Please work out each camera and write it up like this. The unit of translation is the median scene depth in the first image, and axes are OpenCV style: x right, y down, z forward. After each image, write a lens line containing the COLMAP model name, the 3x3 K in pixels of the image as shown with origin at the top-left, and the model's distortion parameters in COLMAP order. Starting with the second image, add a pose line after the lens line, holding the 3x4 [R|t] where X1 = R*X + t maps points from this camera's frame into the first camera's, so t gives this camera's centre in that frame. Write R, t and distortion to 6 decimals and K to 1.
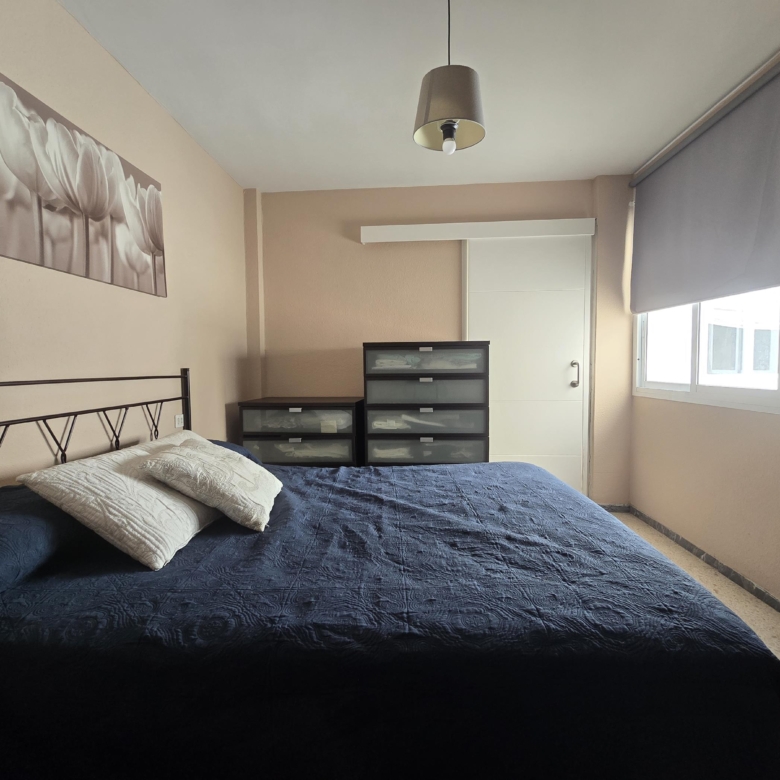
lens RADIAL K [[442.4, 0, 401.6], [0, 442.4, 387.5], [0, 0, 1]] dist [-0.001526, -0.000864]
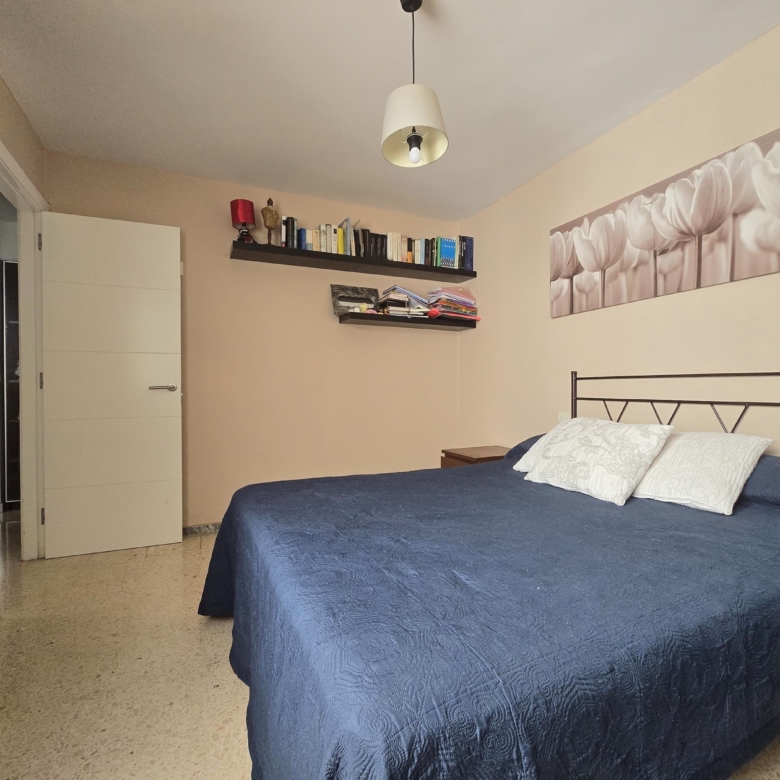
lens RADIAL K [[442.4, 0, 401.6], [0, 442.4, 387.5], [0, 0, 1]] dist [-0.001526, -0.000864]
pose [[-0.887032, 0.036988, -0.460225, 0.576452], [0.010279, 0.998121, 0.060408, -0.063086], [0.461594, 0.048854, -0.885745, 1.758711]]
